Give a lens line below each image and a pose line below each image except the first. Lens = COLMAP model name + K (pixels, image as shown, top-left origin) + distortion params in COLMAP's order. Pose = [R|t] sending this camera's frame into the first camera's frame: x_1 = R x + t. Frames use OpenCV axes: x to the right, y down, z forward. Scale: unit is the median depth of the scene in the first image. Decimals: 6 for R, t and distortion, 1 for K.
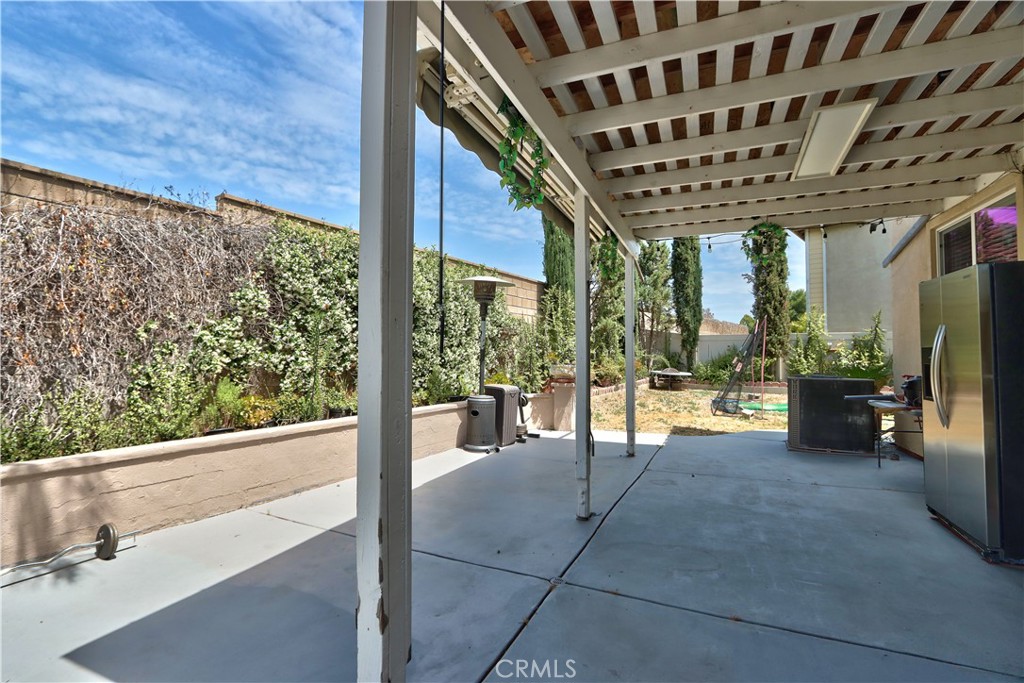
lens RADIAL K [[471.4, 0, 504.9], [0, 471.4, 340.7], [0, 0, 1]] dist [-0.012819, 0.000930]
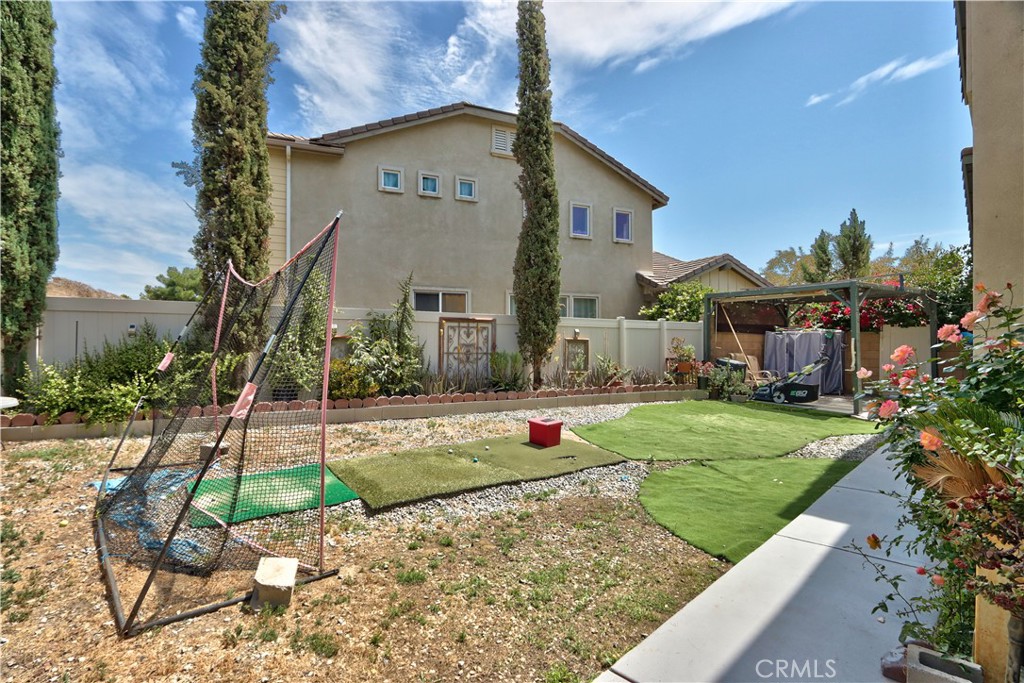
lens RADIAL K [[477.8, 0, 496.4], [0, 477.8, 341.5], [0, 0, 1]] dist [-0.016377, 0.000702]
pose [[0.409001, -0.000237, 0.912534, 0.459312], [-0.023359, 0.999670, 0.010729, 0.028118], [-0.912235, -0.025704, 0.408861, 1.098988]]
